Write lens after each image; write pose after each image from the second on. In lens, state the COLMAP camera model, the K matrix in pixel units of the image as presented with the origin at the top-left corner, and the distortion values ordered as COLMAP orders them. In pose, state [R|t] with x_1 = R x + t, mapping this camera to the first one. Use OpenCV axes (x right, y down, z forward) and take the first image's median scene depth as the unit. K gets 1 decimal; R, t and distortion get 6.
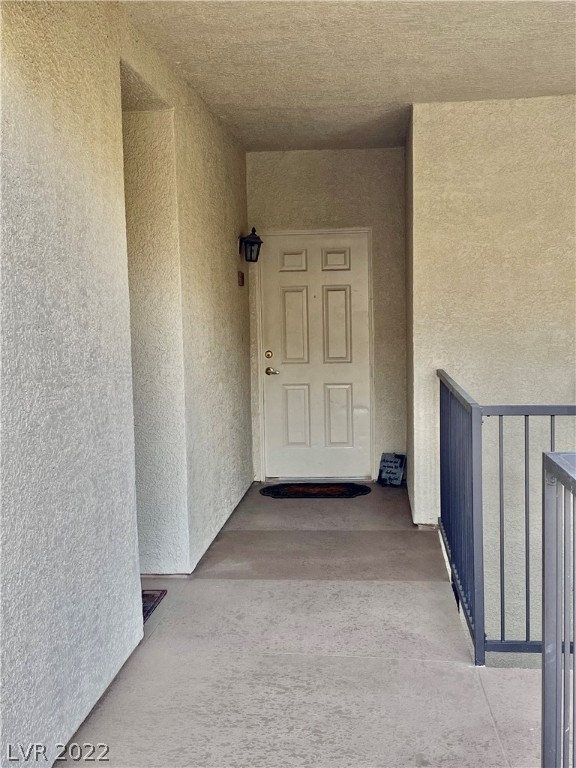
lens RADIAL K [[1003.6, 0, 287.9], [0, 1003.6, 387.2], [0, 0, 1]] dist [0.098835, 0.000000]
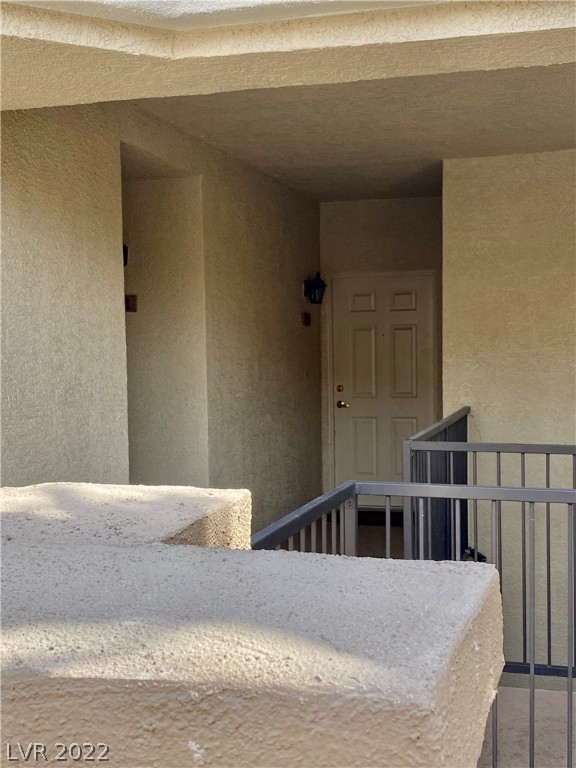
lens RADIAL K [[1003.6, 0, 288.2], [0, 1003.6, 381.2], [0, 0, 1]] dist [0.098835, 0.000000]
pose [[0.979309, 0.014235, -0.201871, 0.182417], [-0.021183, 0.999254, -0.032301, -0.006446], [0.201260, 0.035909, 0.978879, -0.075730]]
